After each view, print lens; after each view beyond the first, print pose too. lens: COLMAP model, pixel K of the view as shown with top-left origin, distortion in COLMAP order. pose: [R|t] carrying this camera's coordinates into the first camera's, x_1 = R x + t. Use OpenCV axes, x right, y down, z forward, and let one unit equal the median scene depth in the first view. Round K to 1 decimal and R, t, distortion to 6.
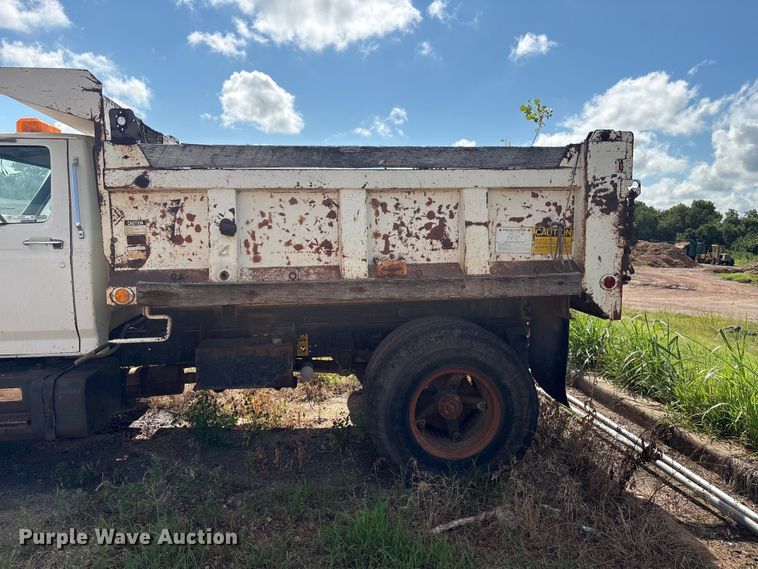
lens RADIAL K [[576.8, 0, 401.4], [0, 576.8, 299.9], [0, 0, 1]] dist [0.066396, -0.077769]
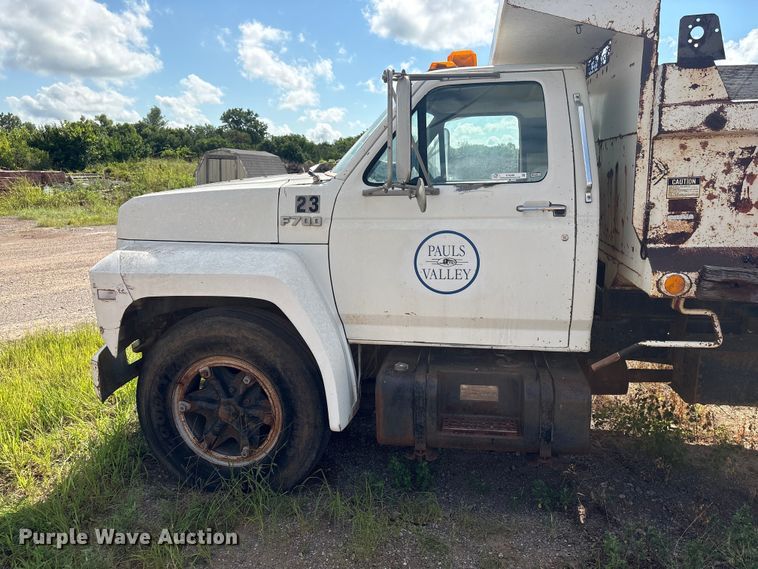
lens RADIAL K [[576.8, 0, 380.0], [0, 576.8, 307.3], [0, 0, 1]] dist [0.066396, -0.077769]
pose [[0.951688, 0.057183, -0.301695, -0.568908], [-0.025420, 0.993806, 0.108179, -0.044926], [0.306012, -0.095284, 0.947247, 0.183884]]
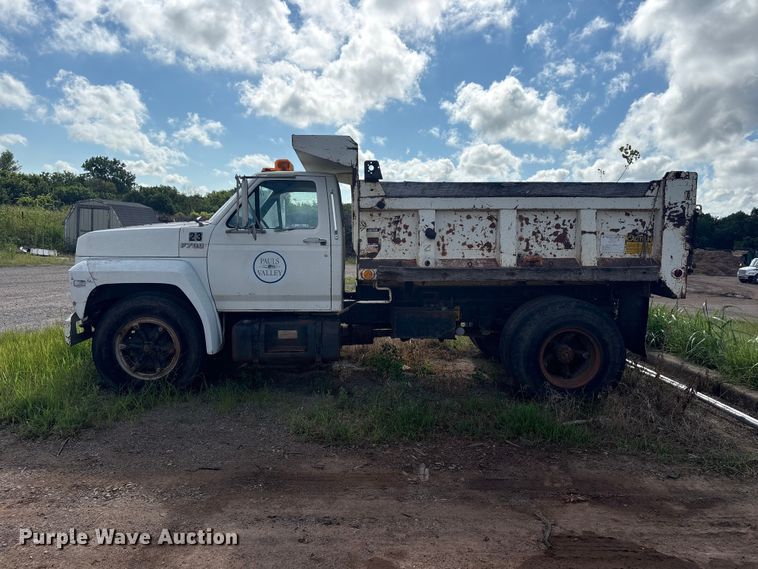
lens RADIAL K [[585.0, 0, 386.0], [0, 585.0, 301.0], [0, 0, 1]] dist [0.023596, -0.007311]
pose [[0.995455, 0.025170, -0.091850, -0.258000], [-0.025489, 0.999672, -0.002306, 0.066021], [0.091762, 0.004637, 0.995770, -0.593398]]
